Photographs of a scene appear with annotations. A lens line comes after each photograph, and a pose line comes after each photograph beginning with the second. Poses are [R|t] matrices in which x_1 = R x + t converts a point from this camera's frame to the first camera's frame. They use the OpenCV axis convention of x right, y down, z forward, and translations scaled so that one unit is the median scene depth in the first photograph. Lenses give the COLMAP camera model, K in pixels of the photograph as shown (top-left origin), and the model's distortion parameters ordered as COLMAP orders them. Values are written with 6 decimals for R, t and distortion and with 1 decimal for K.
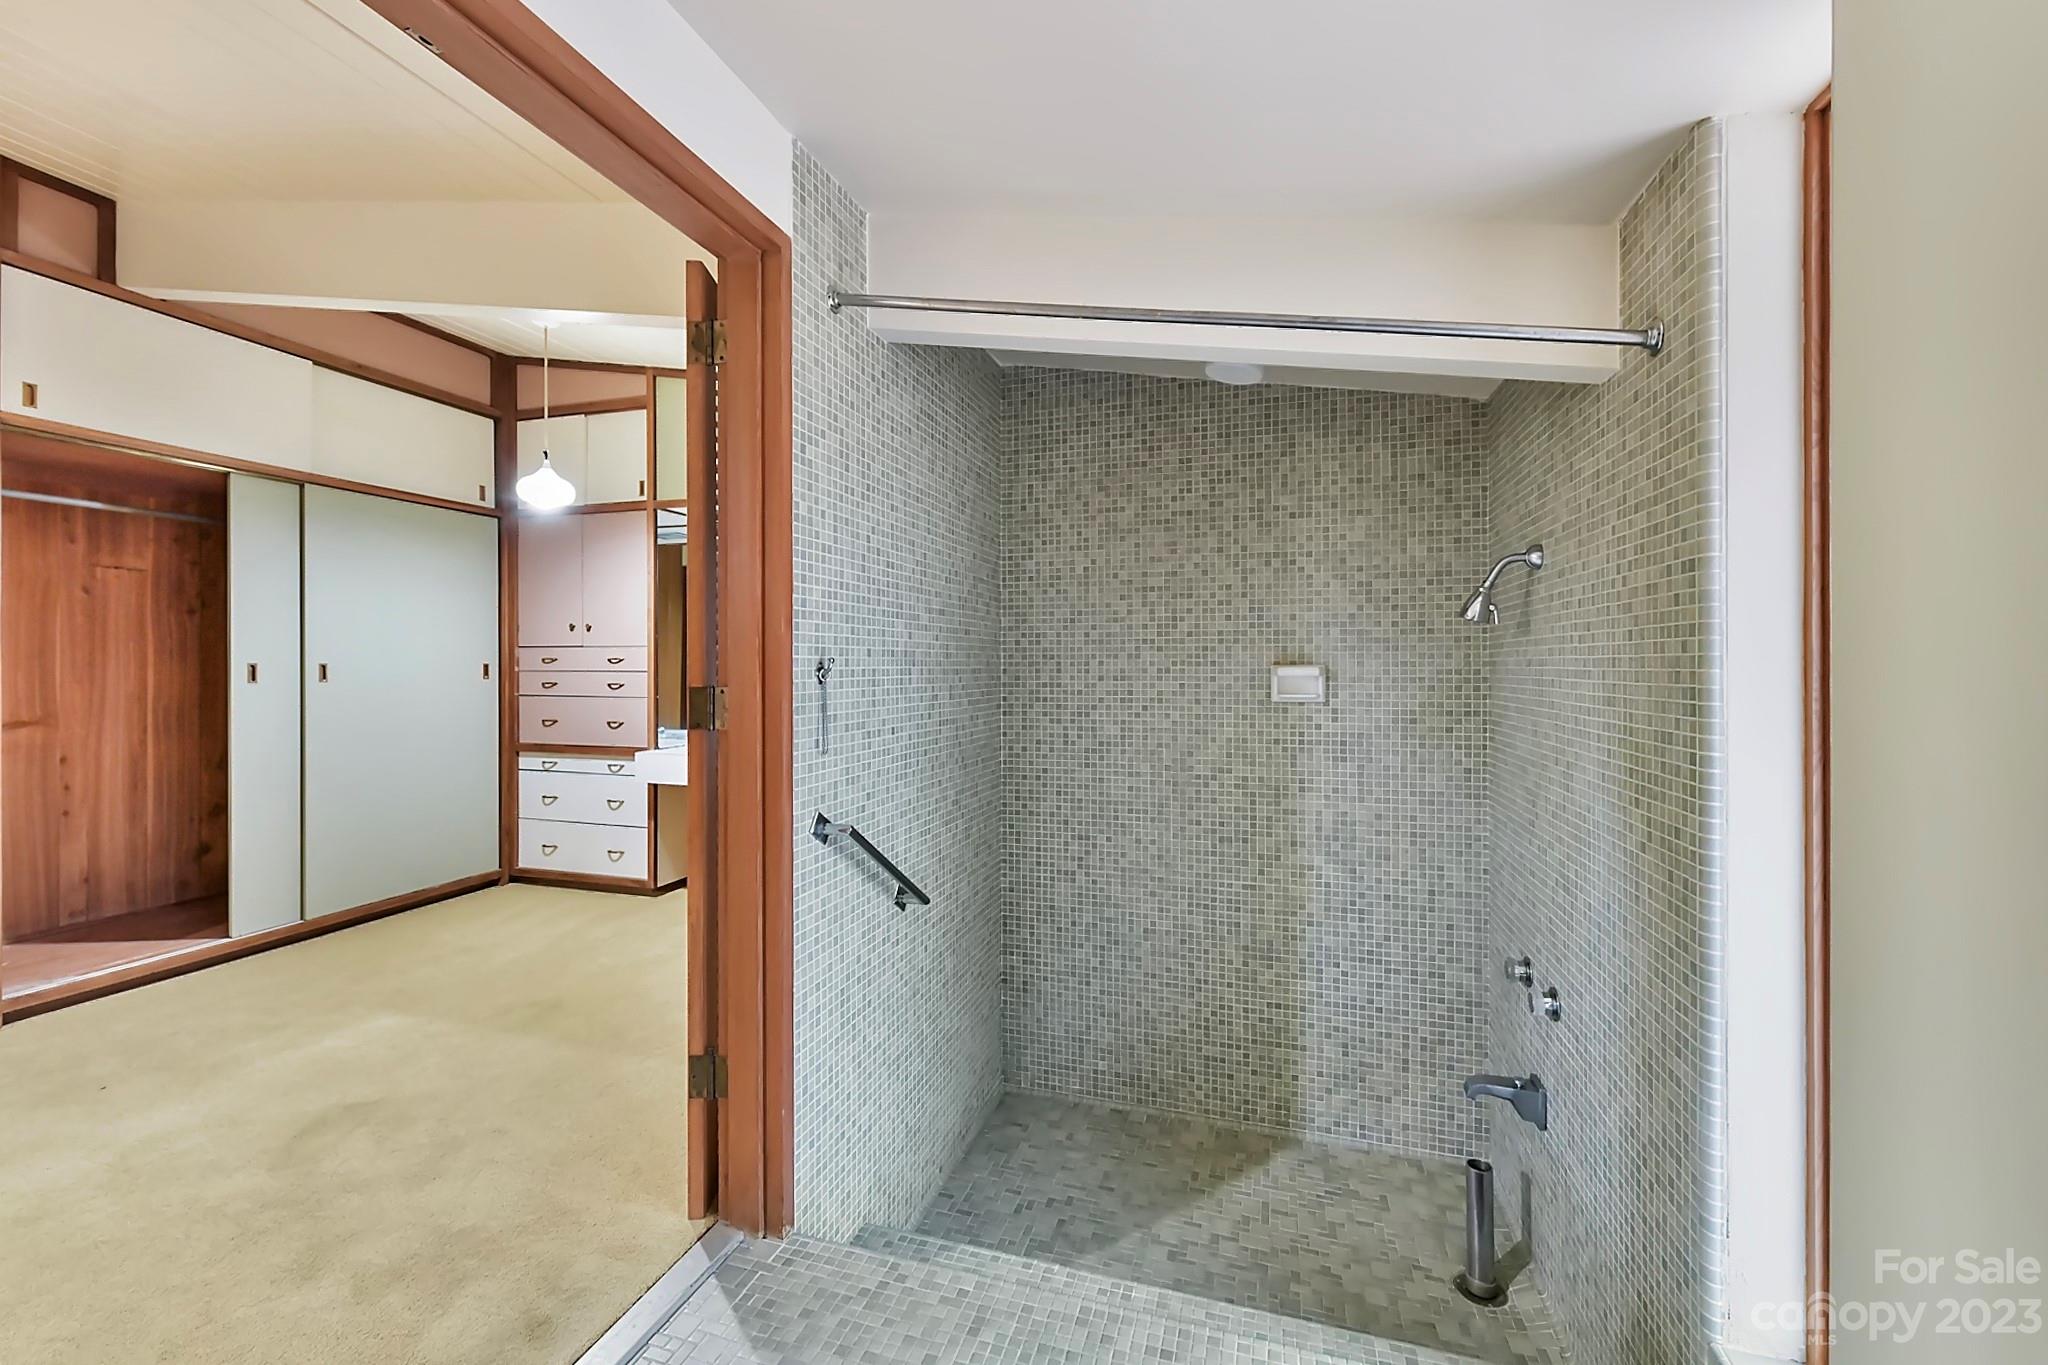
lens RADIAL K [[816.4, 0, 1034.9], [0, 816.4, 672.6], [0, 0, 1]] dist [0.006566, -0.001698]
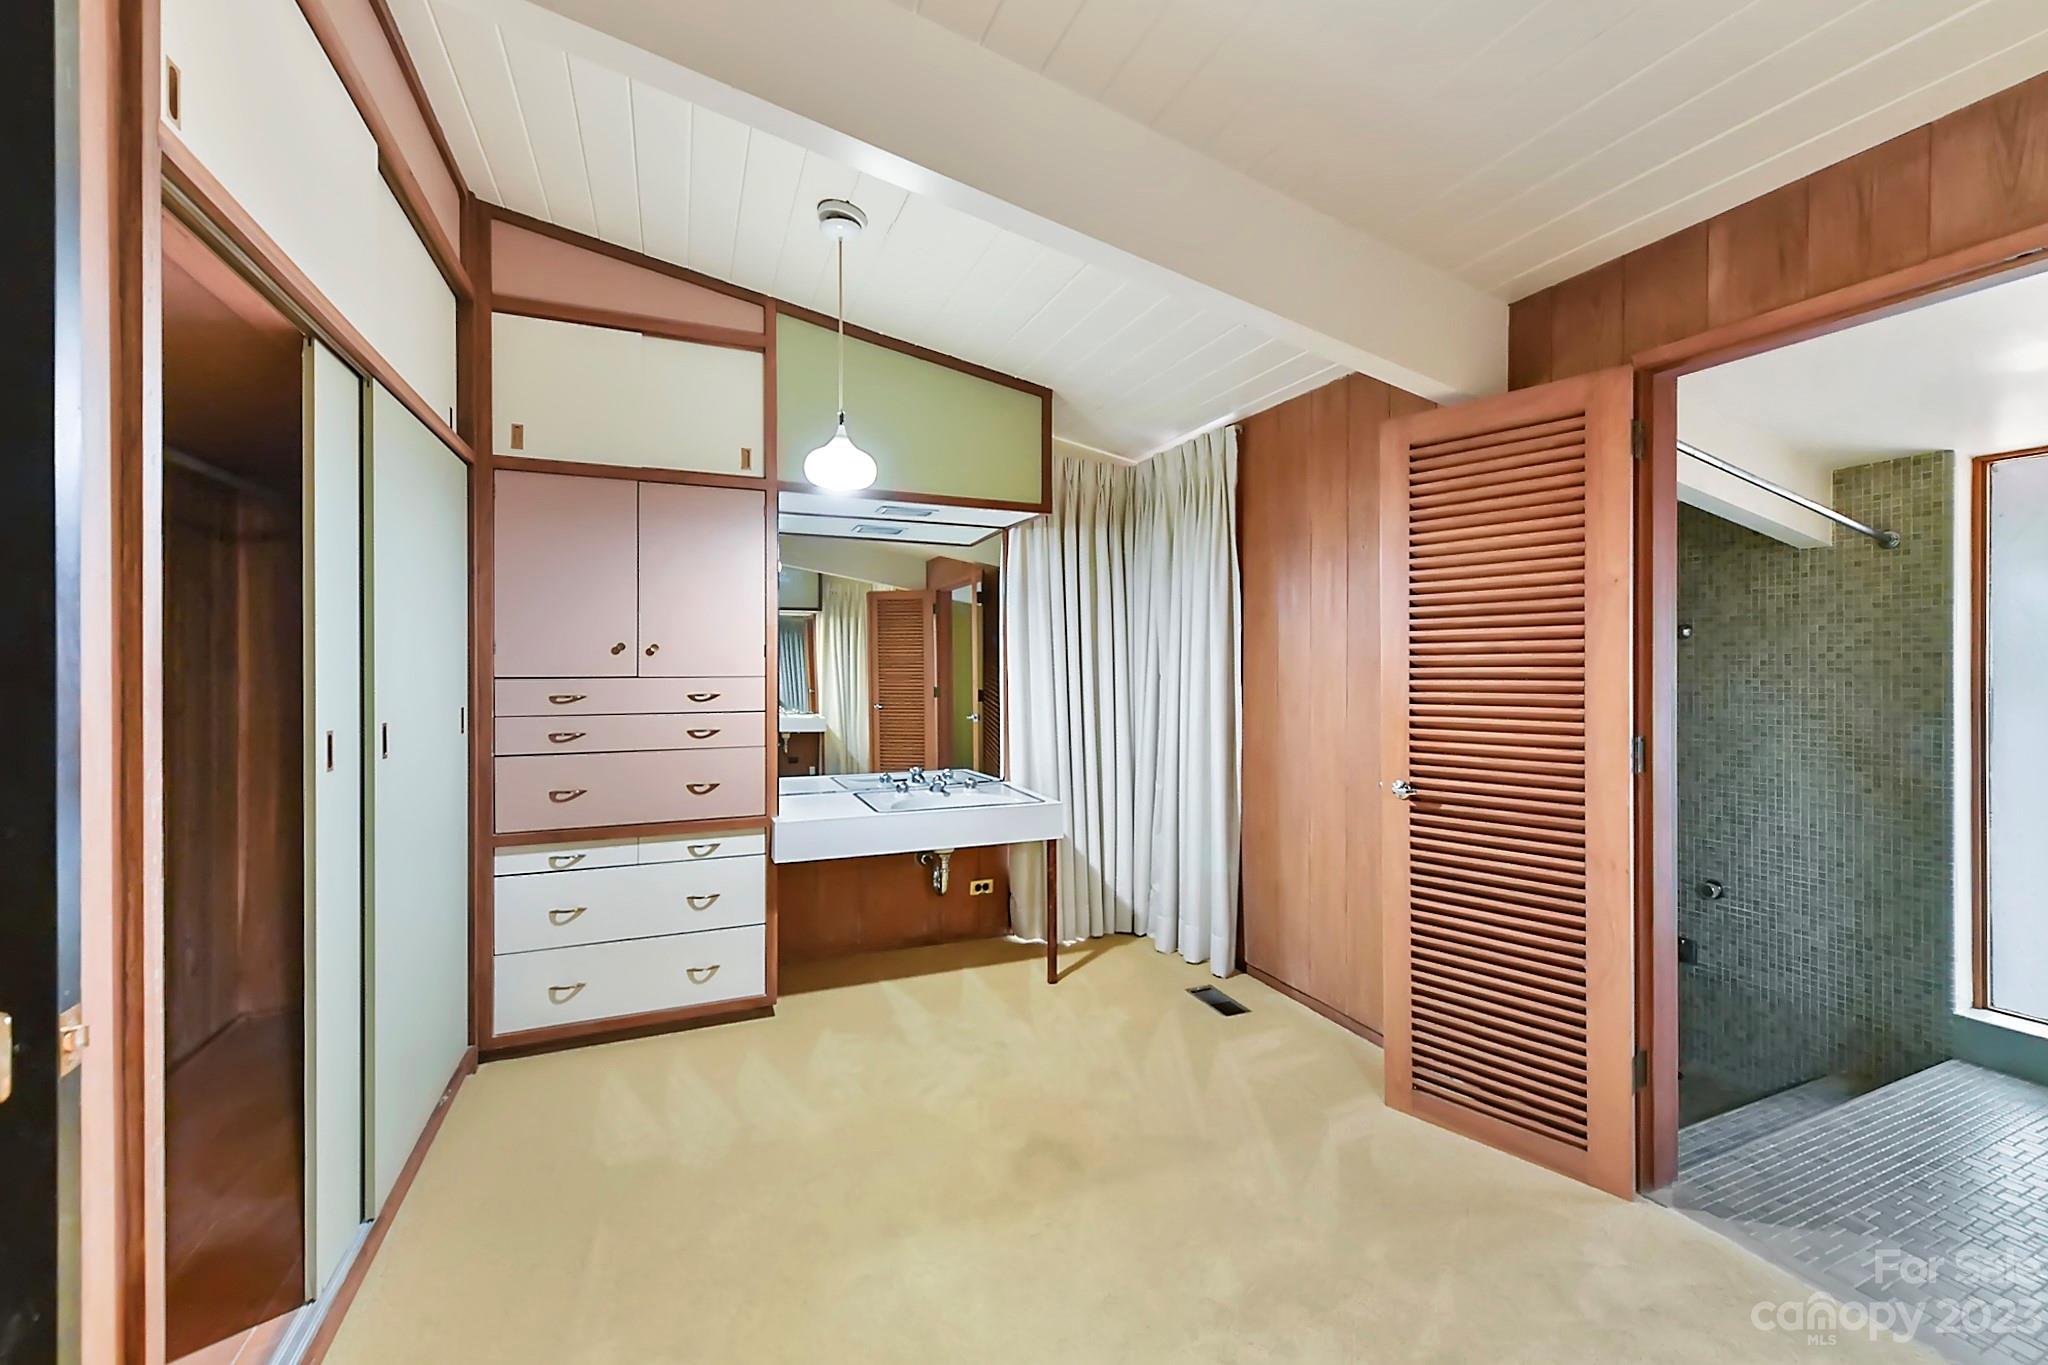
lens RADIAL K [[816.4, 0, 1025.8], [0, 816.4, 669.4], [0, 0, 1]] dist [0.006566, -0.001698]
pose [[0.770263, -0.007991, 0.637676, -0.730124], [0.006966, 0.999967, 0.004117, -0.038590], [-0.637688, 0.001271, 0.770293, 0.273915]]
